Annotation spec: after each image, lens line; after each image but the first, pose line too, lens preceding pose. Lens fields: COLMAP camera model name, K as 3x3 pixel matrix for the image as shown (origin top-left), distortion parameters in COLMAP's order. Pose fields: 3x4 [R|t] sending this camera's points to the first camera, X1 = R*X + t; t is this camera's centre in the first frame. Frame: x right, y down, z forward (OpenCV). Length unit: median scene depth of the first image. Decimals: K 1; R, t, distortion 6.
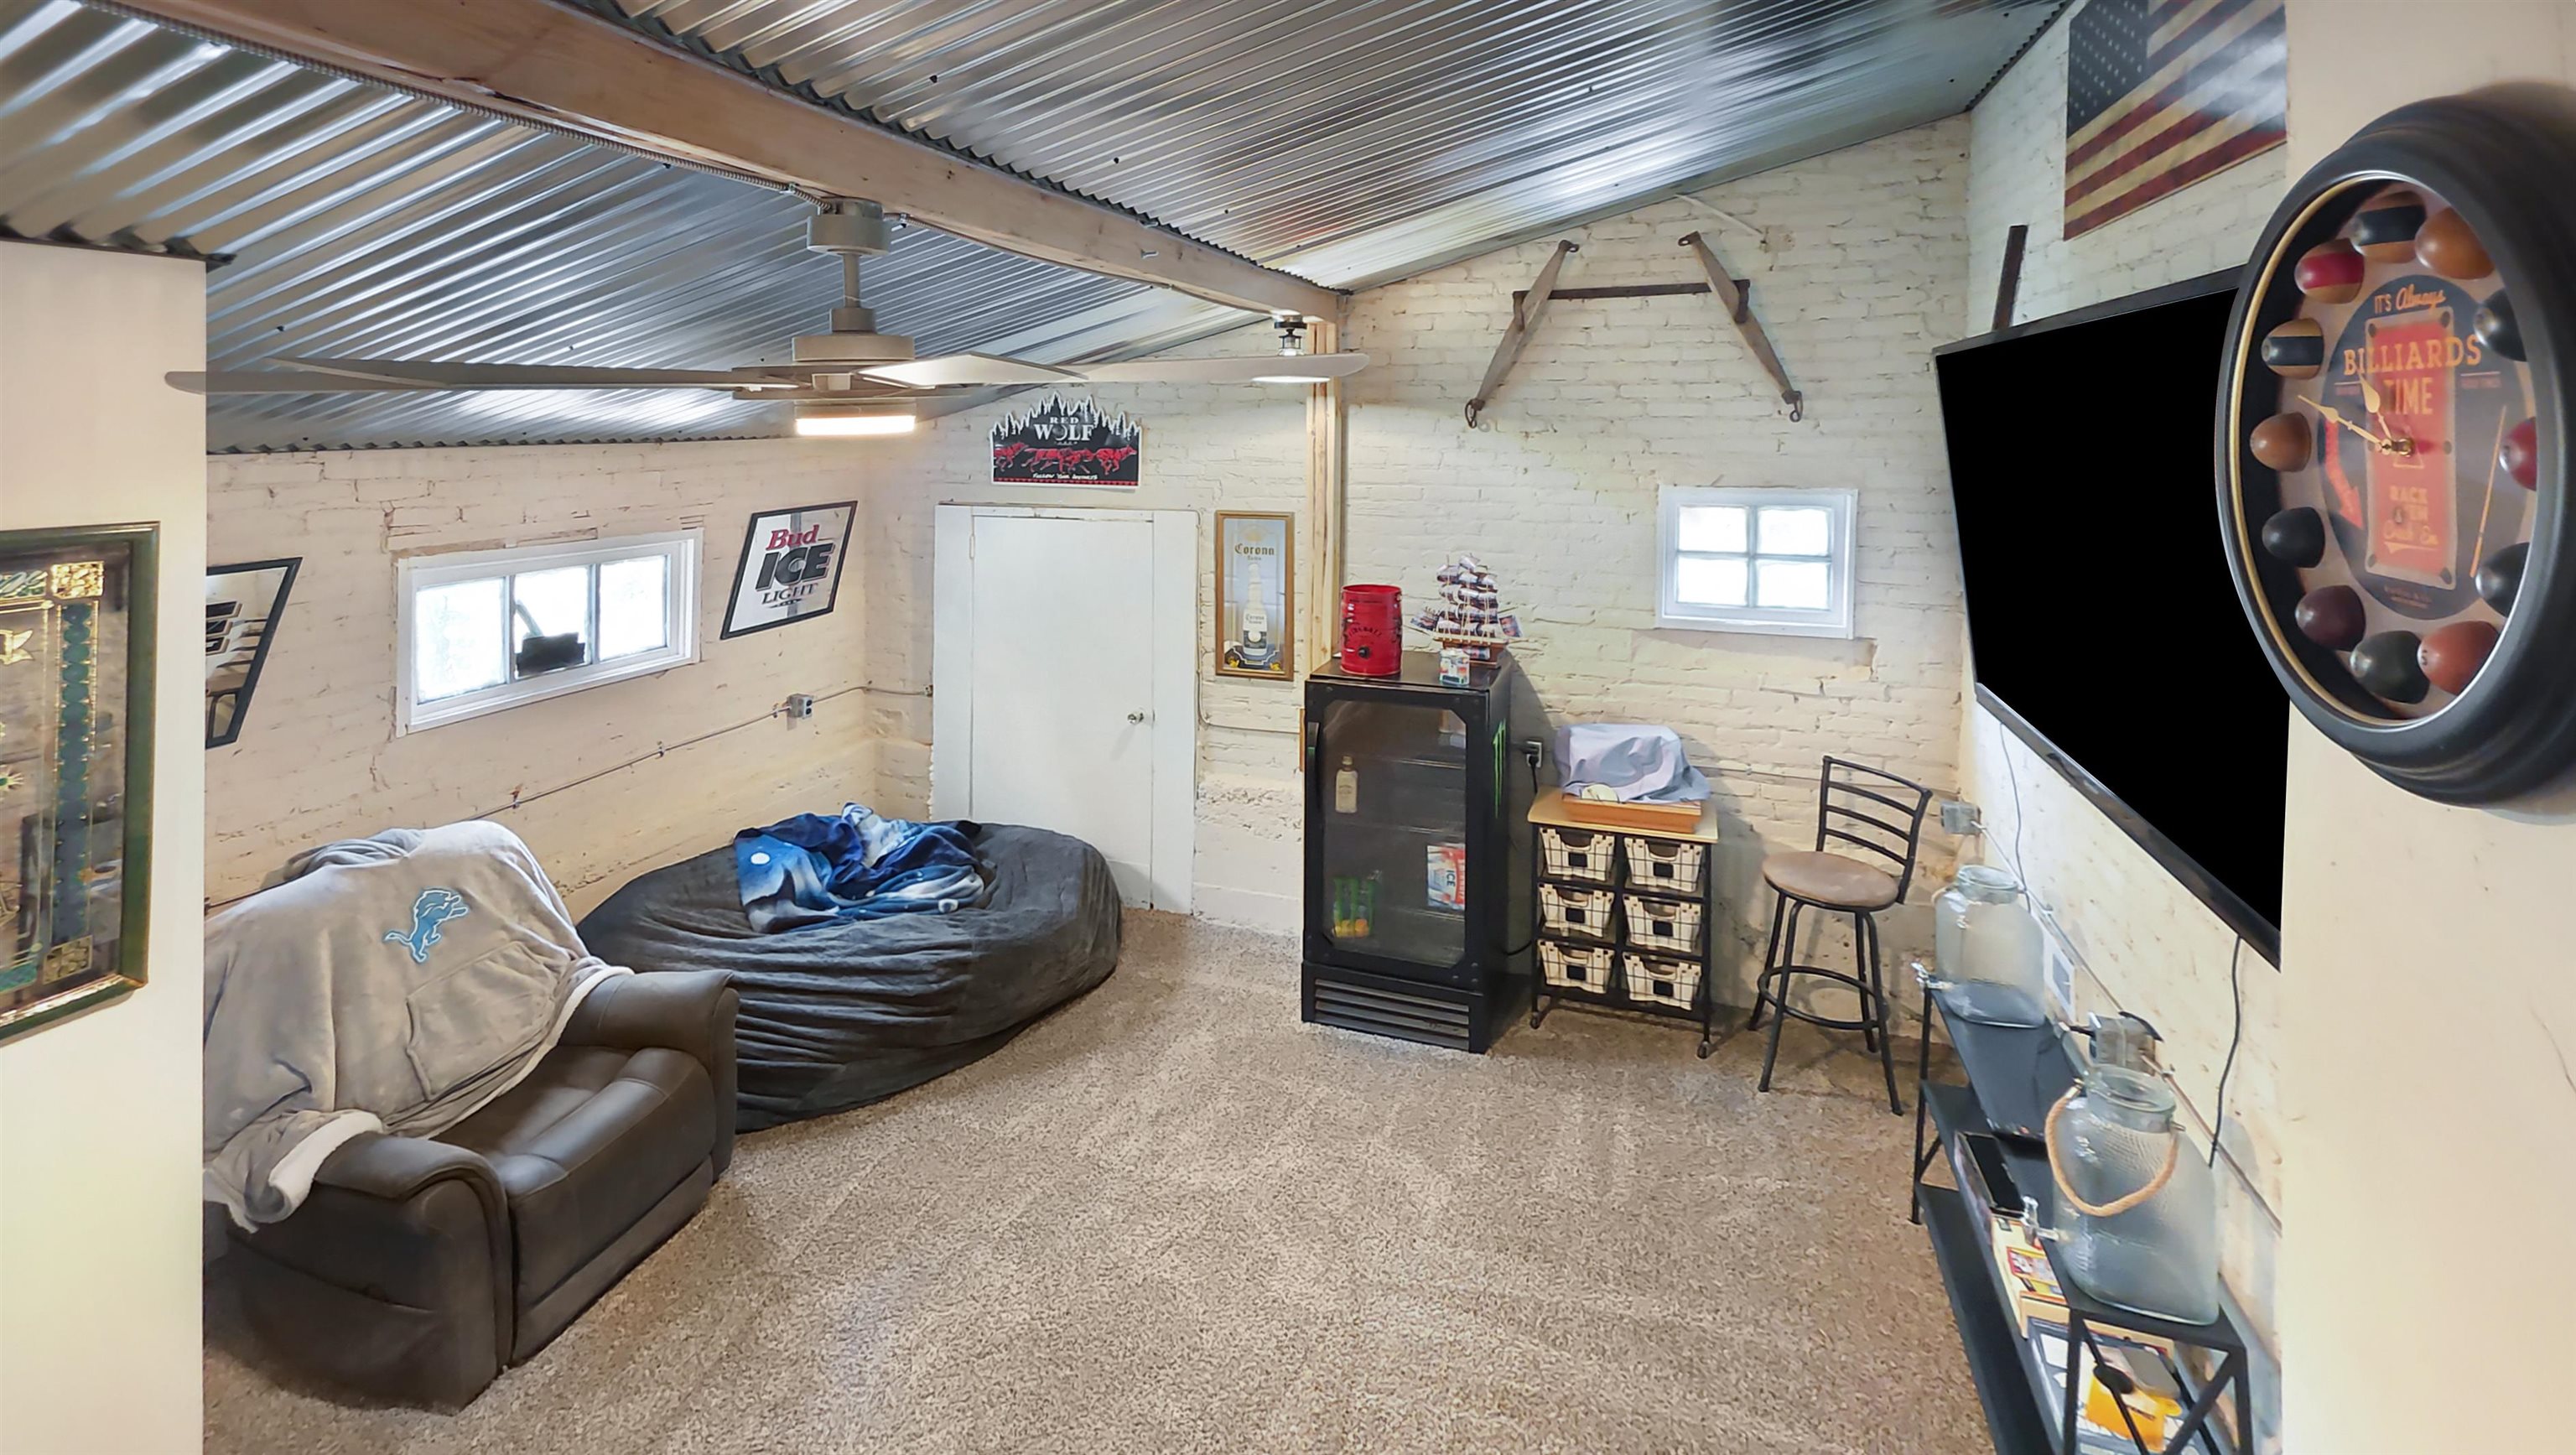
lens RADIAL K [[1109.8, 0, 1285.1], [0, 1109.8, 601.3], [0, 0, 1]] dist [0.016390, -0.000015]
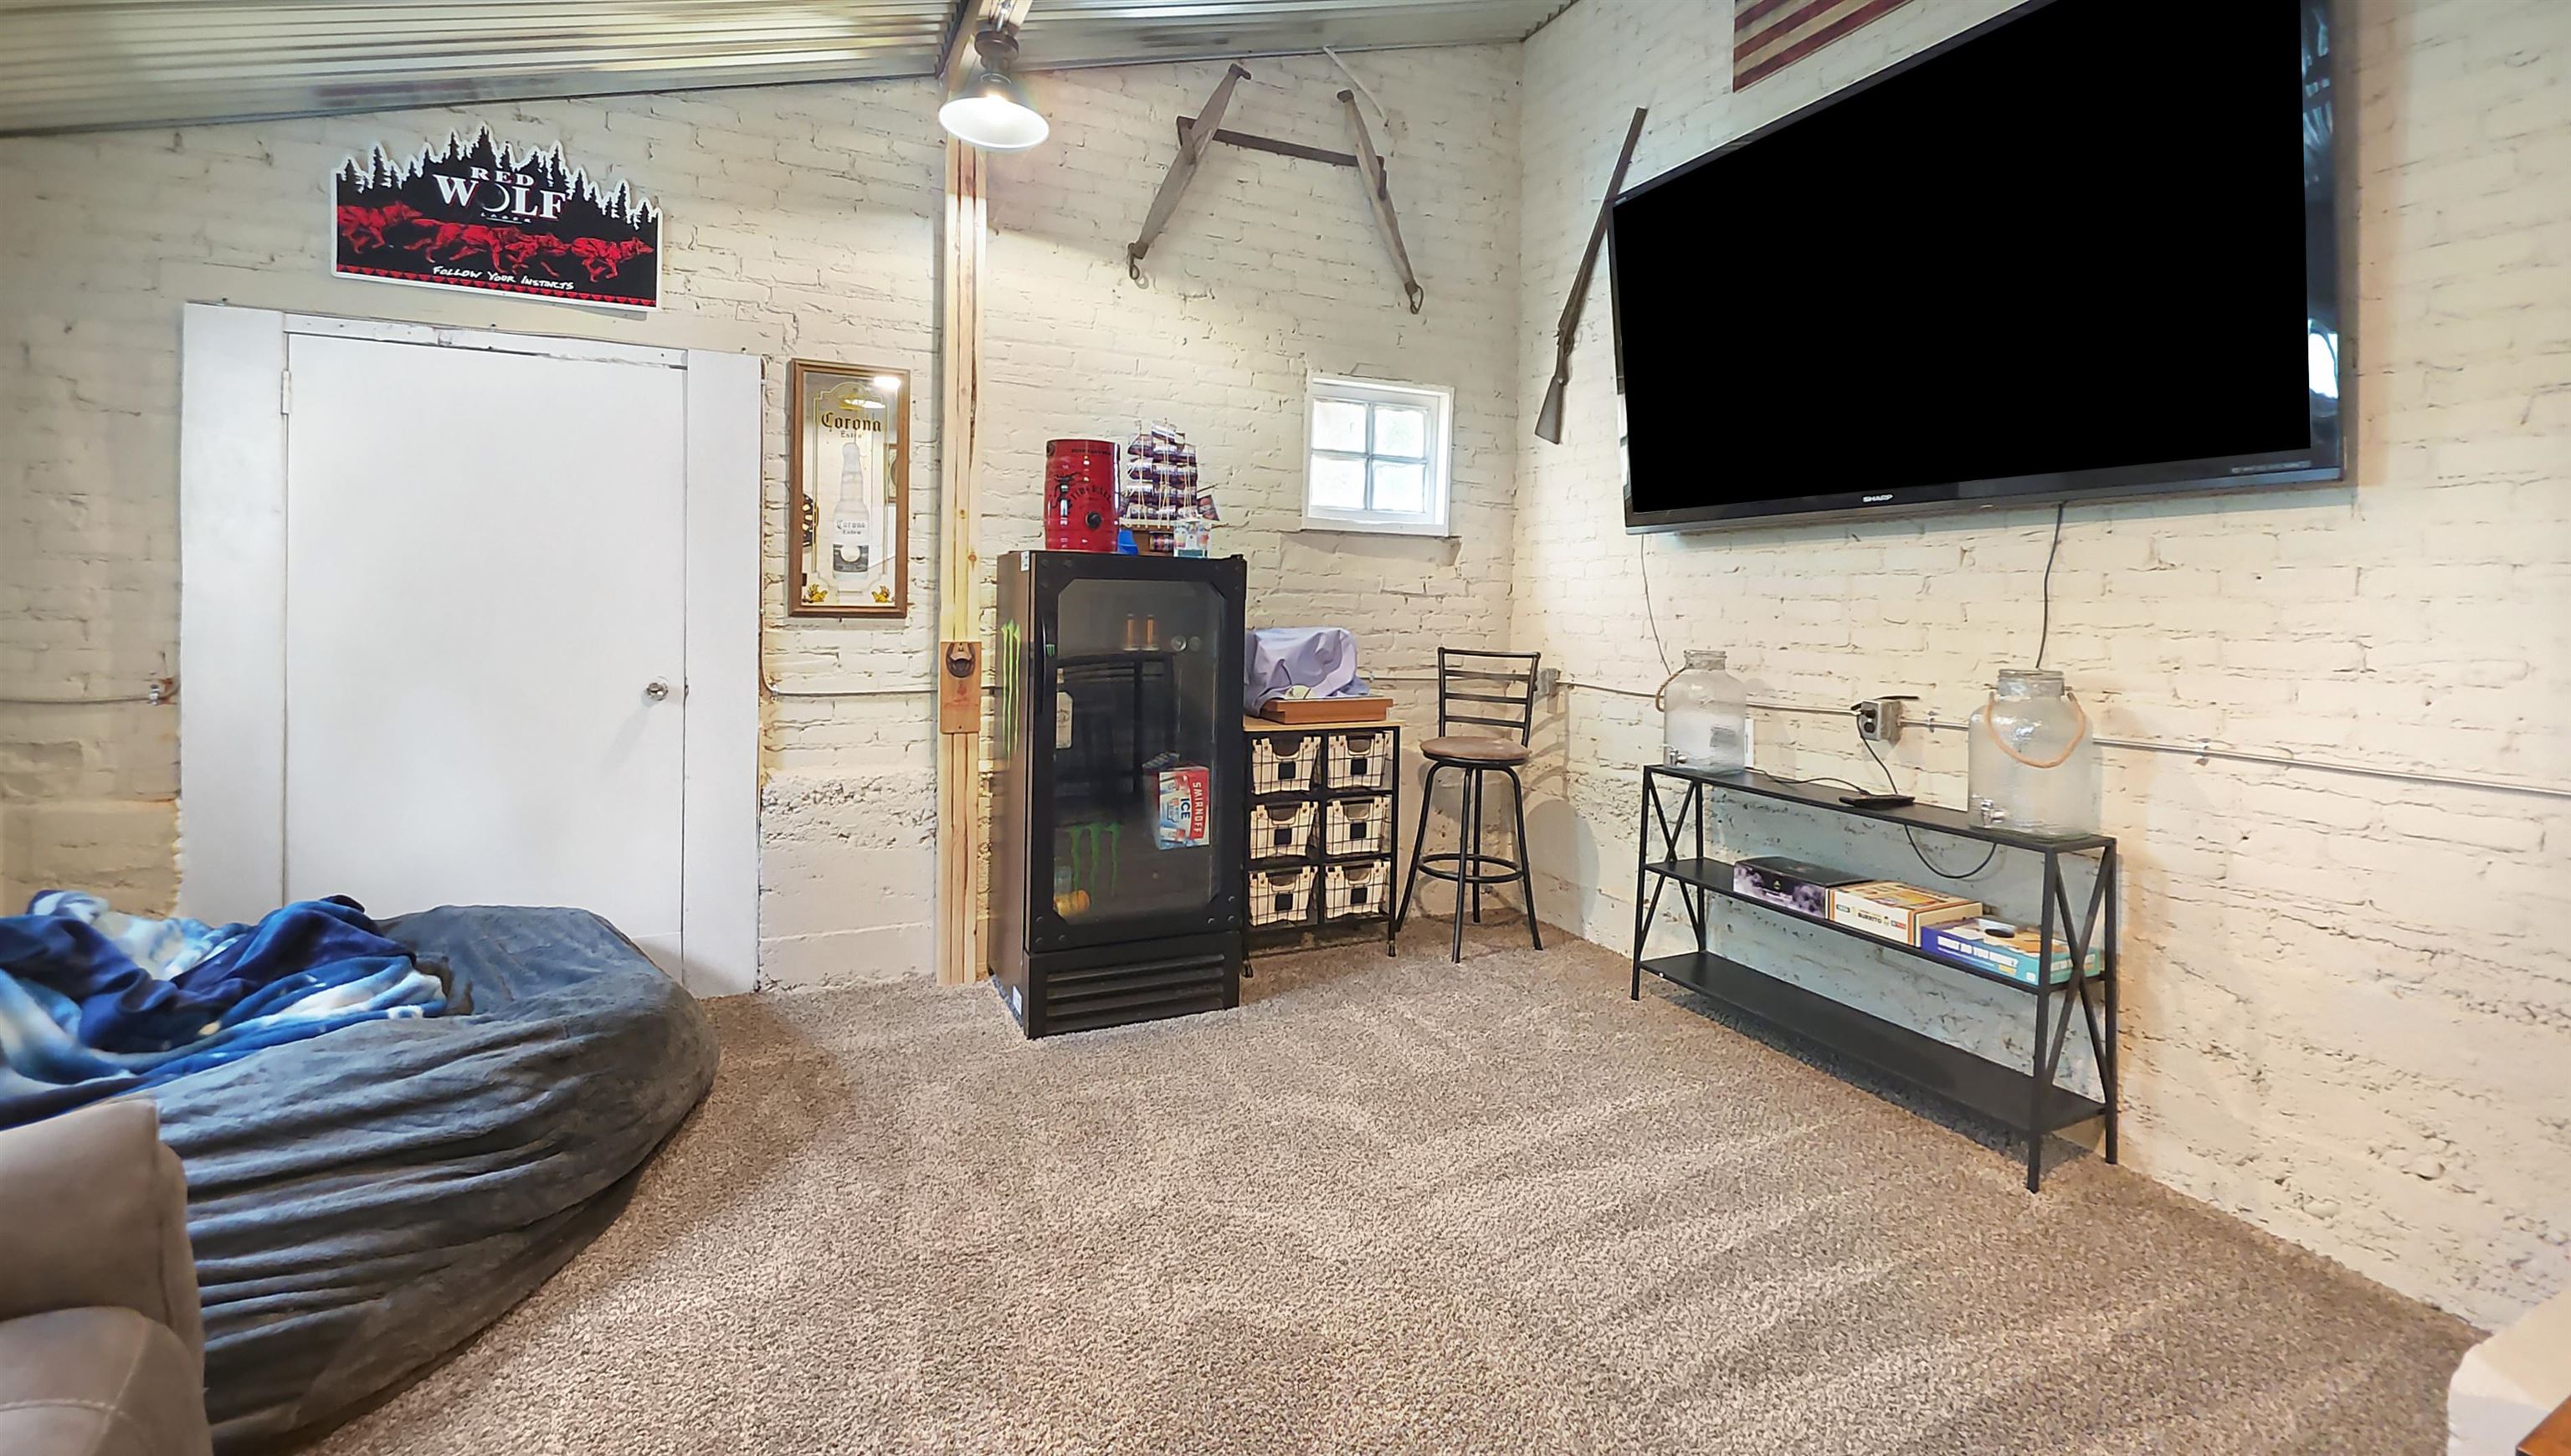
lens RADIAL K [[1107.2, 0, 1285.5], [0, 1107.2, 728.0], [0, 0, 1]] dist [0.017855, -0.011373]
pose [[0.726140, -0.096392, 0.680757, -0.354303], [0.124633, 0.992174, 0.007546, 0.190167], [-0.676157, 0.079366, 0.732471, 0.329413]]
